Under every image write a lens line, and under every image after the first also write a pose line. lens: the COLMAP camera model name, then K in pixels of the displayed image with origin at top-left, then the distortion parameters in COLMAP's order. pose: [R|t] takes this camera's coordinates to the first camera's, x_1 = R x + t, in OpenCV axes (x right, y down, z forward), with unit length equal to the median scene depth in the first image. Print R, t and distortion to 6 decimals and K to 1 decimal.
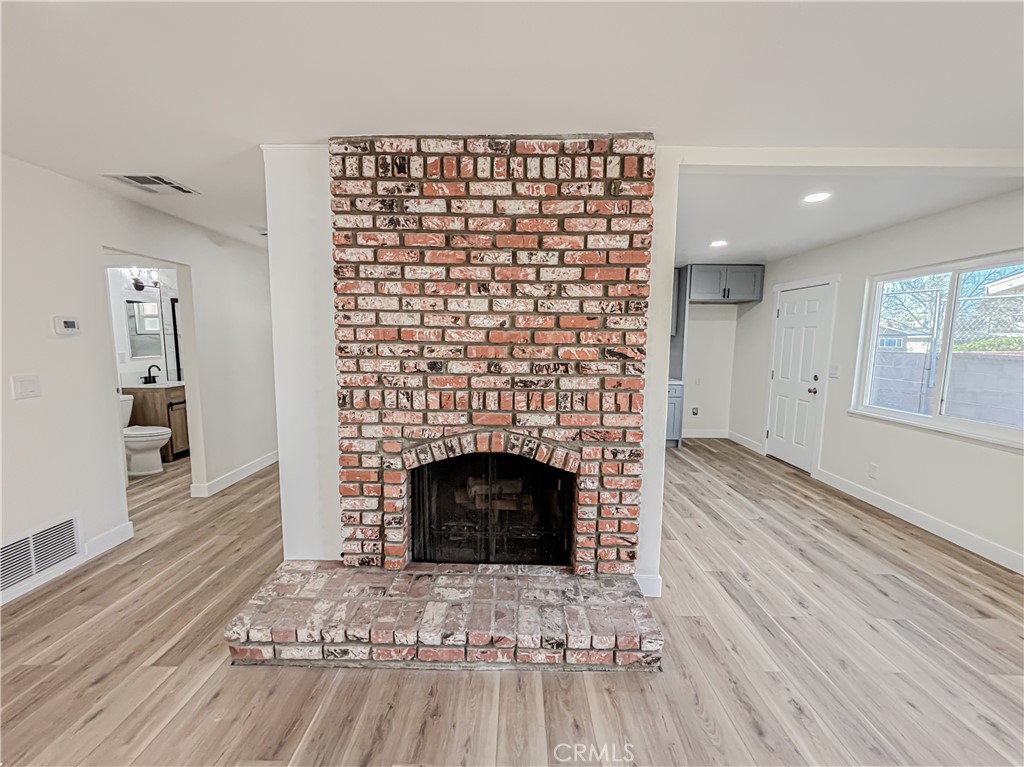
lens RADIAL K [[411.9, 0, 510.4], [0, 411.9, 385.5], [0, 0, 1]] dist [0.001670, -0.000992]
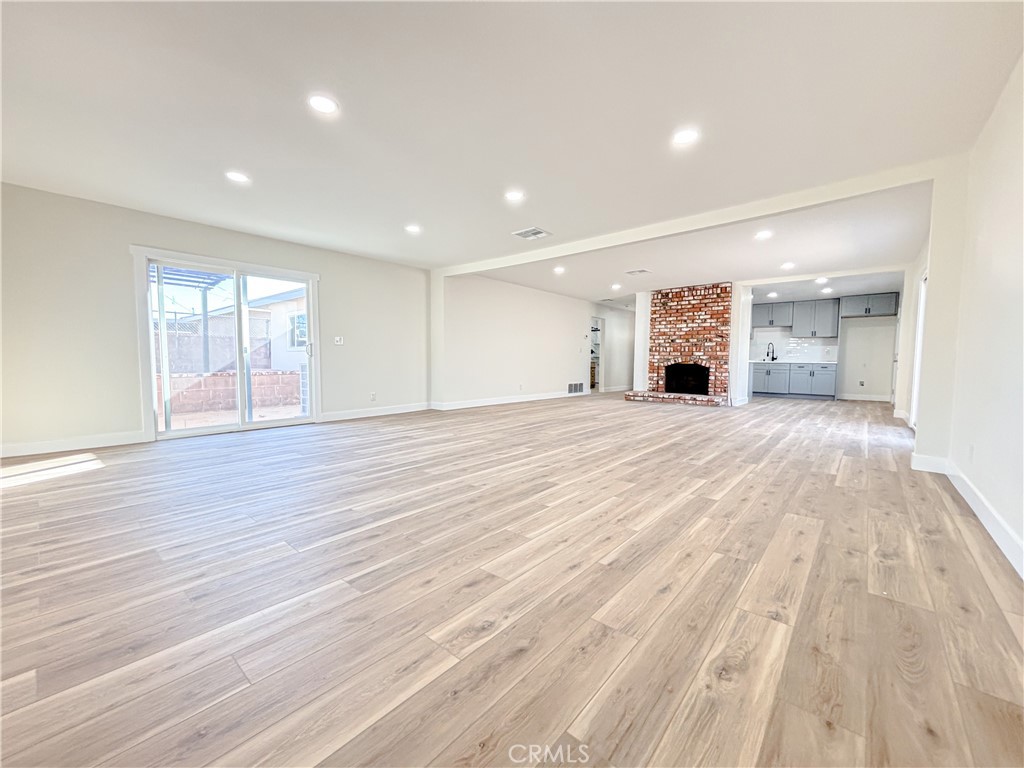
lens RADIAL K [[411.9, 0, 510.4], [0, 411.9, 386.0], [0, 0, 1]] dist [0.001670, -0.000992]
pose [[0.765316, 0.035563, -0.642672, 1.246850], [-0.075354, 0.996557, -0.034589, 0.671977], [0.639229, 0.074900, 0.765361, -3.183570]]
